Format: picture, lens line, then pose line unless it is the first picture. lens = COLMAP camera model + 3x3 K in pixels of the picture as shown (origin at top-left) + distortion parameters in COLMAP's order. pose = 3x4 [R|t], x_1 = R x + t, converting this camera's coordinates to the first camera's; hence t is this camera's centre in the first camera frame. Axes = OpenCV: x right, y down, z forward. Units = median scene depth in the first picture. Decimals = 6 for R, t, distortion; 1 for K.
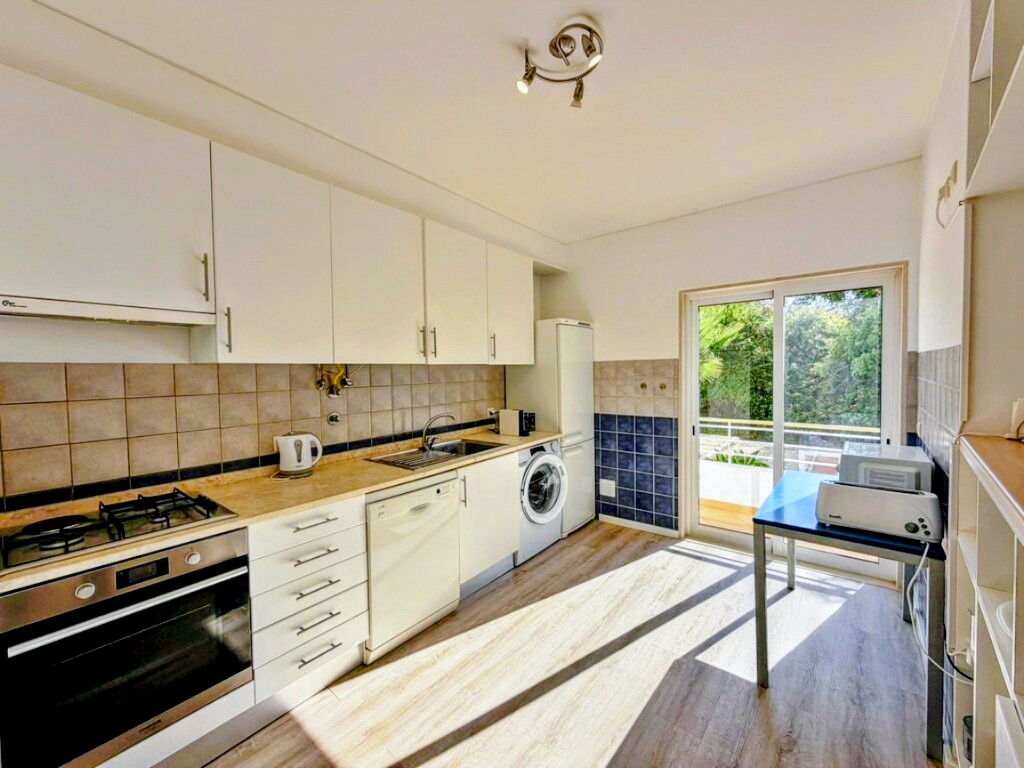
lens RADIAL K [[409.2, 0, 509.6], [0, 409.2, 383.5], [0, 0, 1]] dist [-0.000173, 0.000120]
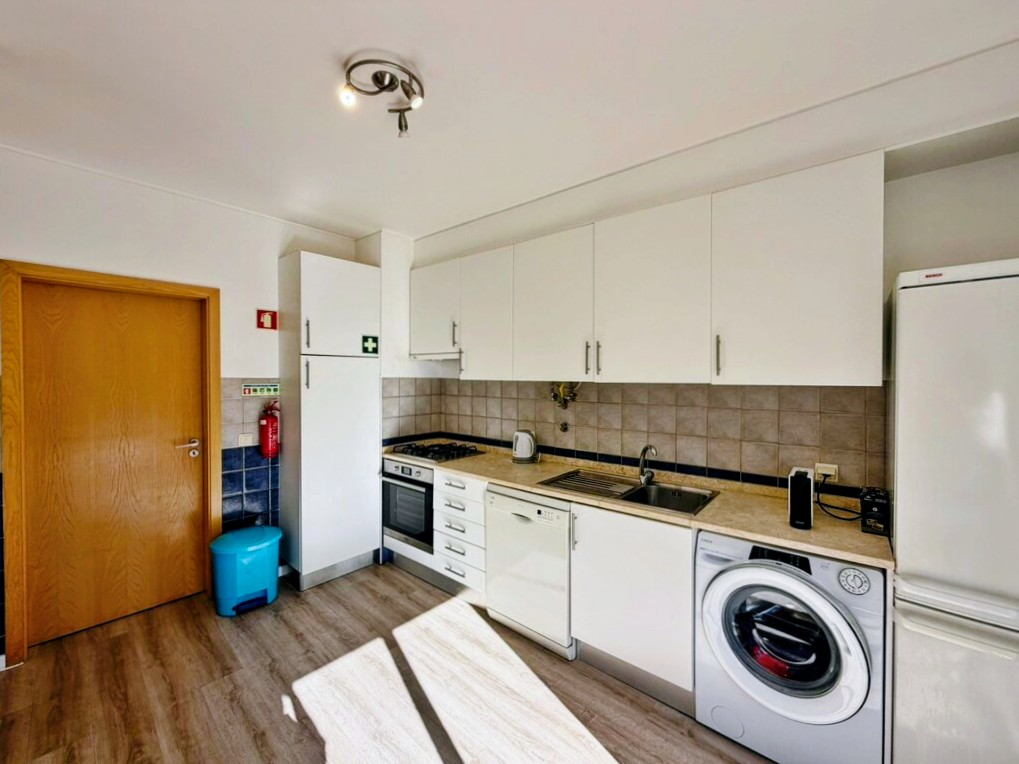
lens RADIAL K [[407.2, 0, 507.1], [0, 407.2, 381.5], [0, 0, 1]] dist [-0.000173, 0.000120]
pose [[-0.040488, 0.023933, -0.998893, 0.722184], [-0.037278, 0.998981, 0.025446, -0.066194], [0.998484, 0.038267, -0.039555, 0.855563]]
